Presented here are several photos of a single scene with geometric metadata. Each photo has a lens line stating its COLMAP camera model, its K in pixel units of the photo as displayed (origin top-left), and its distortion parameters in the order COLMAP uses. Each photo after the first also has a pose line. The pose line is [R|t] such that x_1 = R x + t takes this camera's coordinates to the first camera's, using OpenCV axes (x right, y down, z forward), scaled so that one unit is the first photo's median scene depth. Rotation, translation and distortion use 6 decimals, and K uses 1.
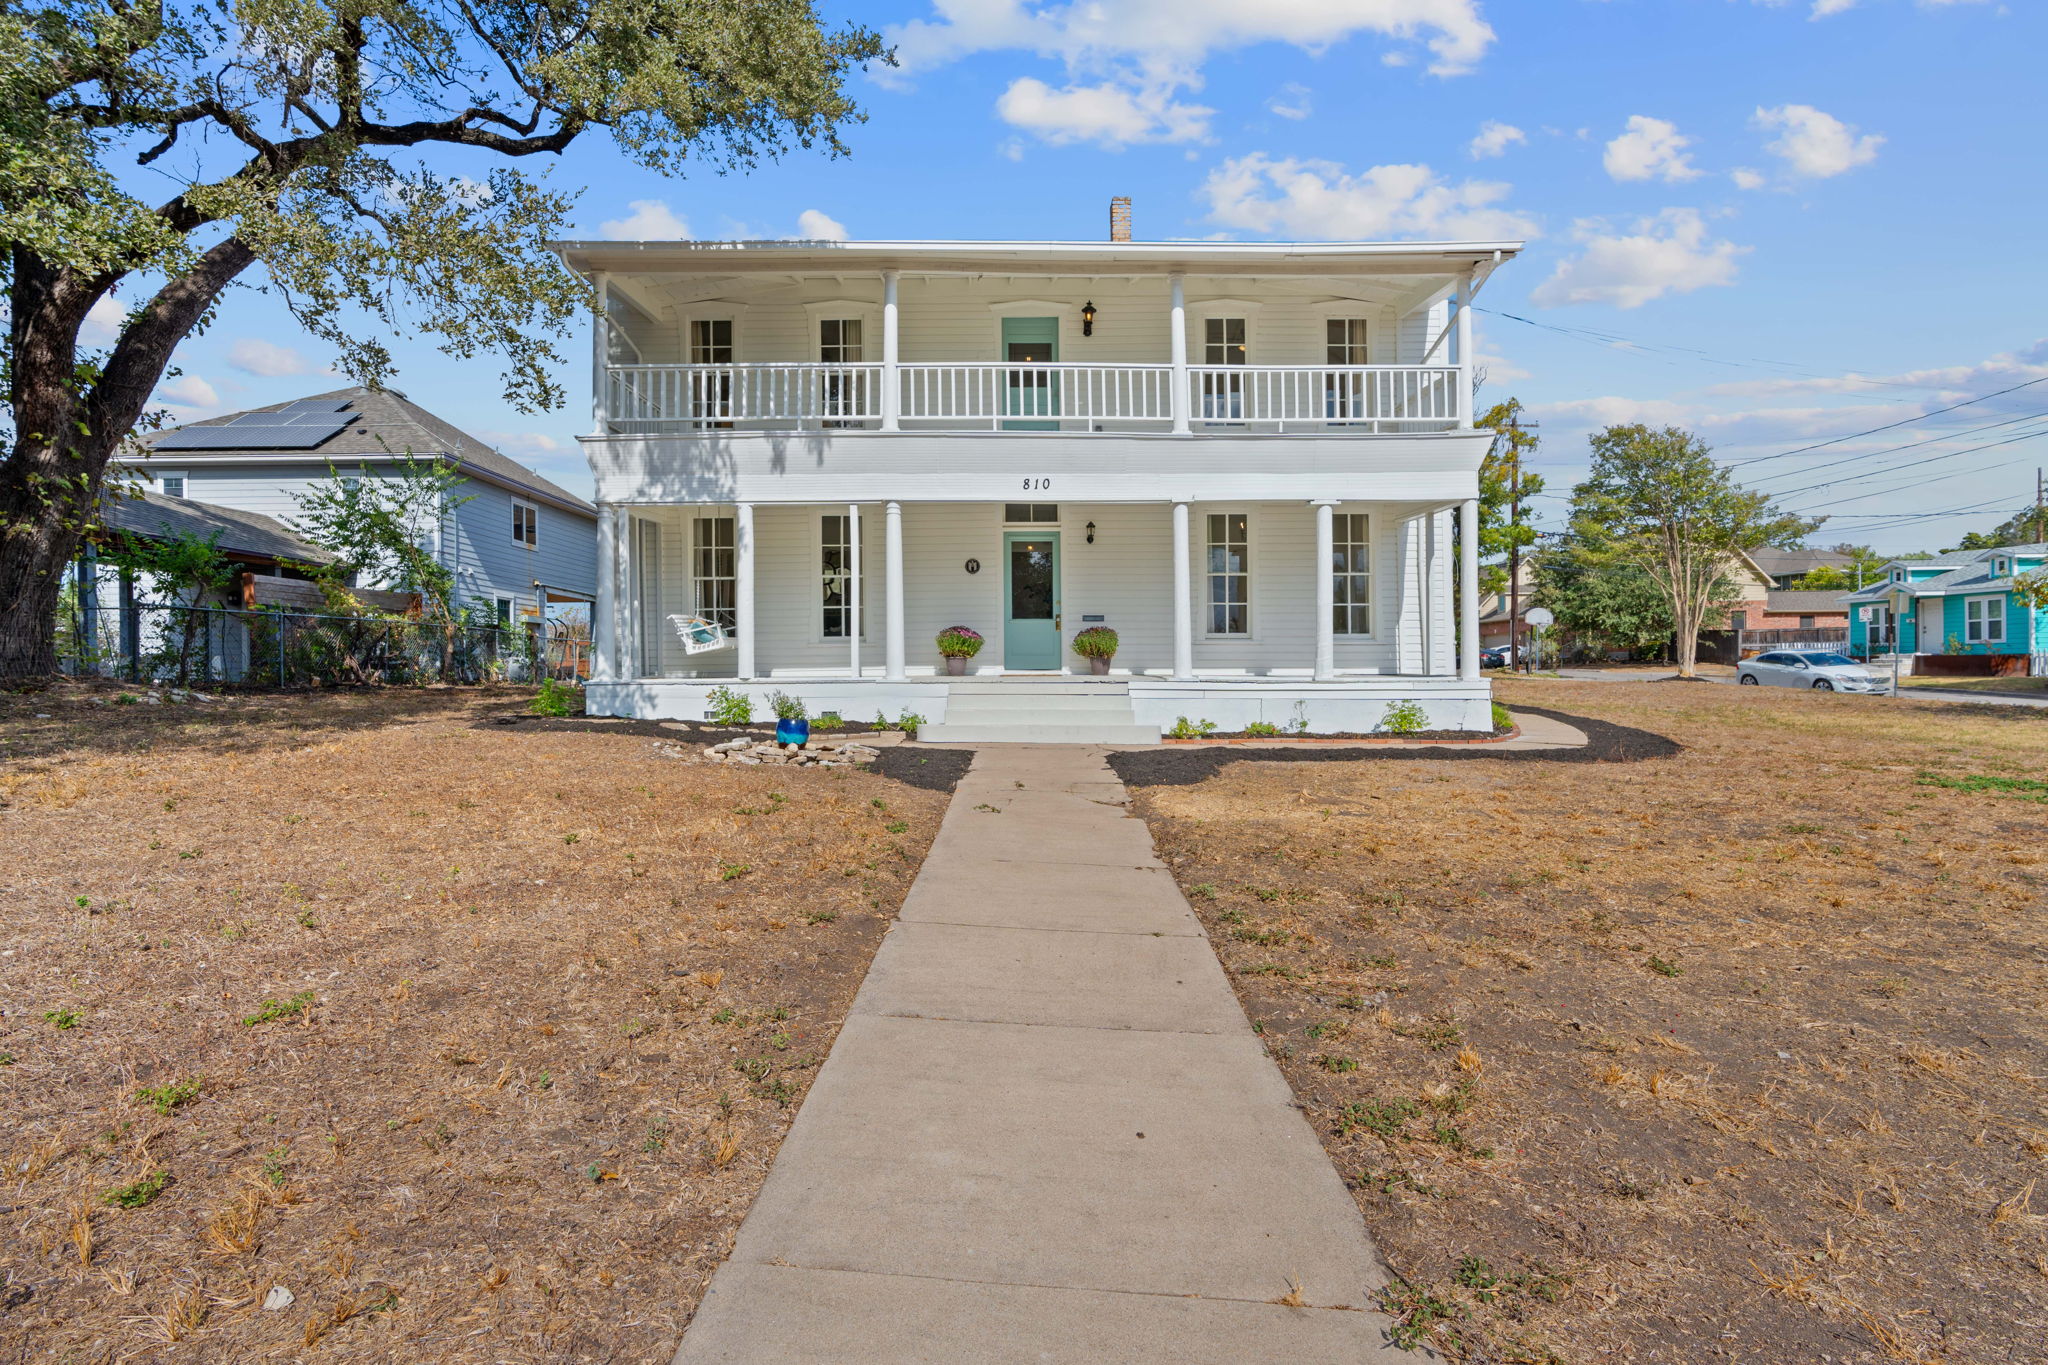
lens RADIAL K [[938.1, 0, 1022.3], [0, 938.1, 684.2], [0, 0, 1]] dist [0.000641, 0.001352]
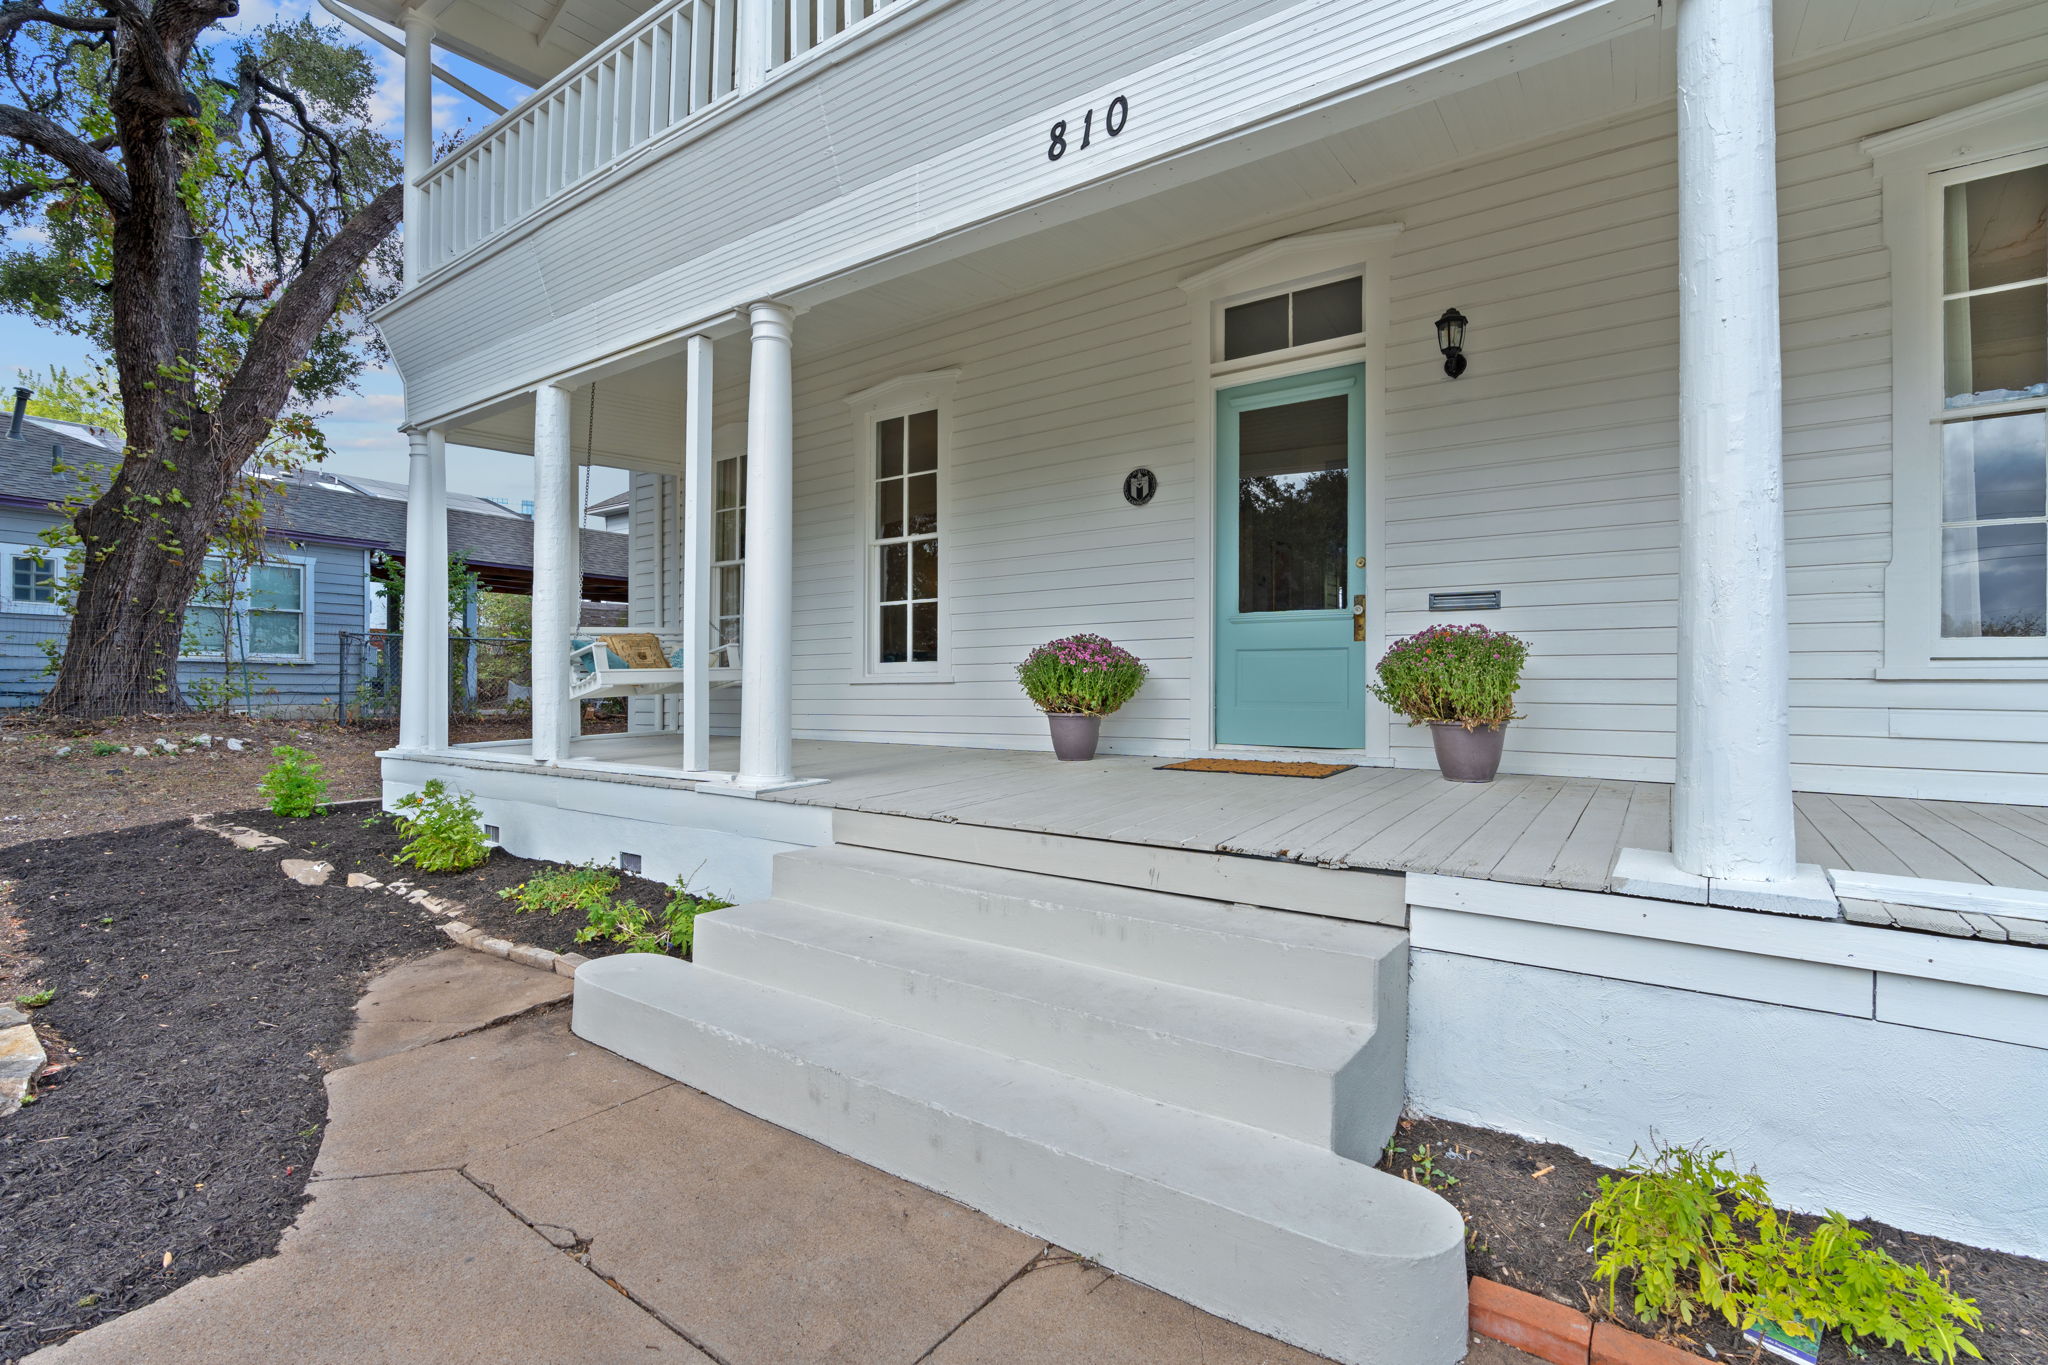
lens RADIAL K [[938.1, 0, 1014.6], [0, 938.1, 686.0], [0, 0, 1]] dist [0.000641, 0.001352]
pose [[0.818109, 0.006264, -0.575030, 0.139558], [-0.012395, 0.999900, -0.006742, -0.036939], [0.574930, 0.012644, 0.818105, 0.654268]]
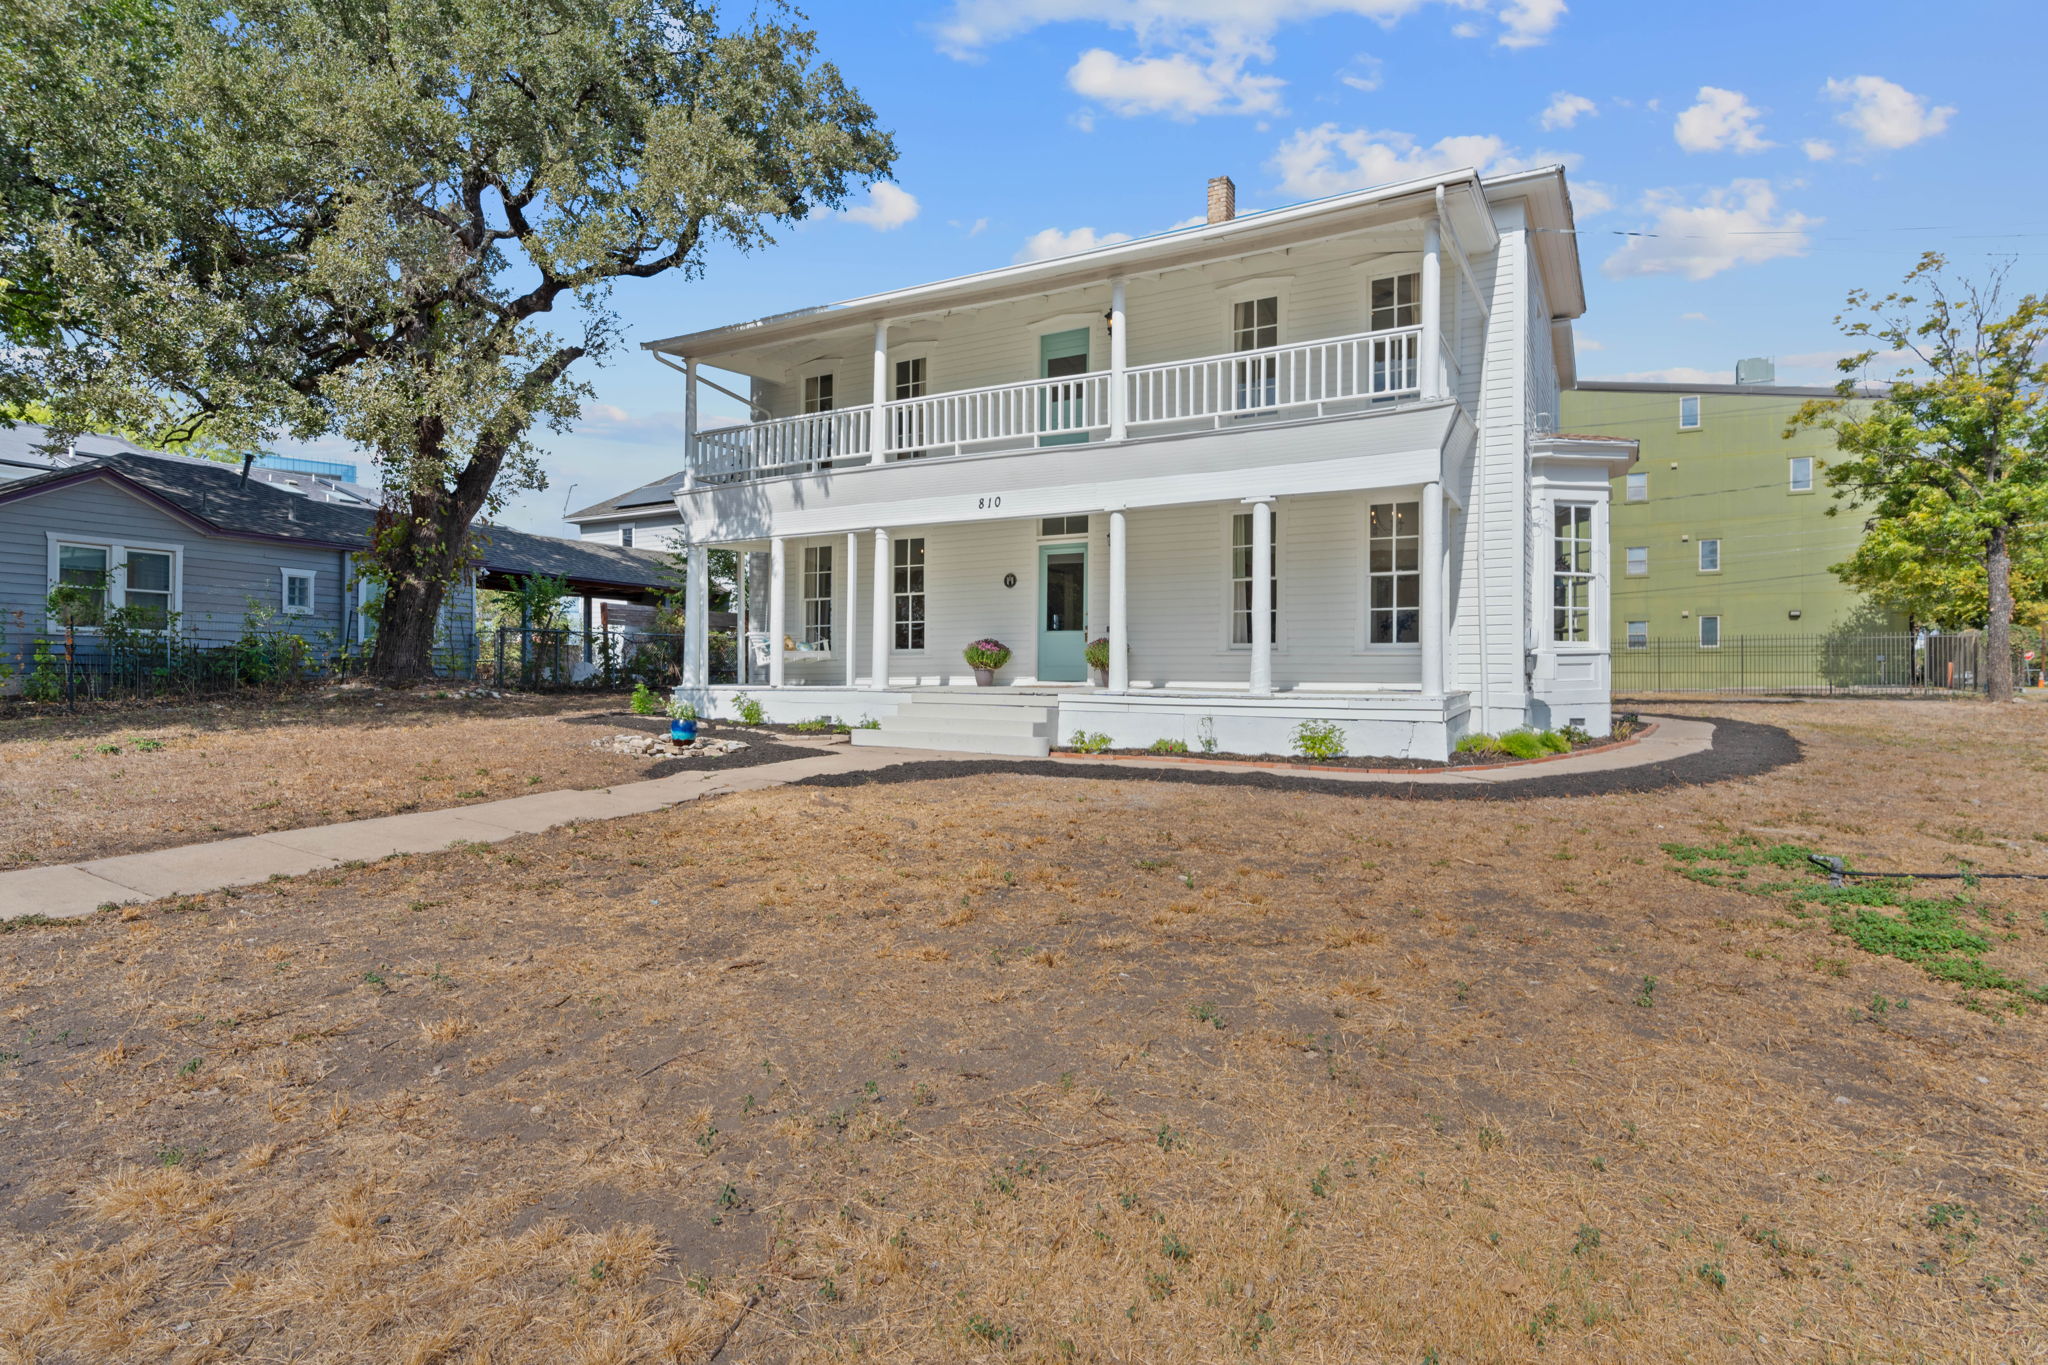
lens RADIAL K [[1015.4, 0, 1028.9], [0, 1015.4, 679.5], [0, 0, 1]] dist [0.014647, -0.000143]
pose [[0.878635, 0.009238, -0.477405, 0.513206], [-0.015577, 0.999835, -0.009320, -0.006472], [0.477240, 0.015625, 0.878634, 0.028058]]
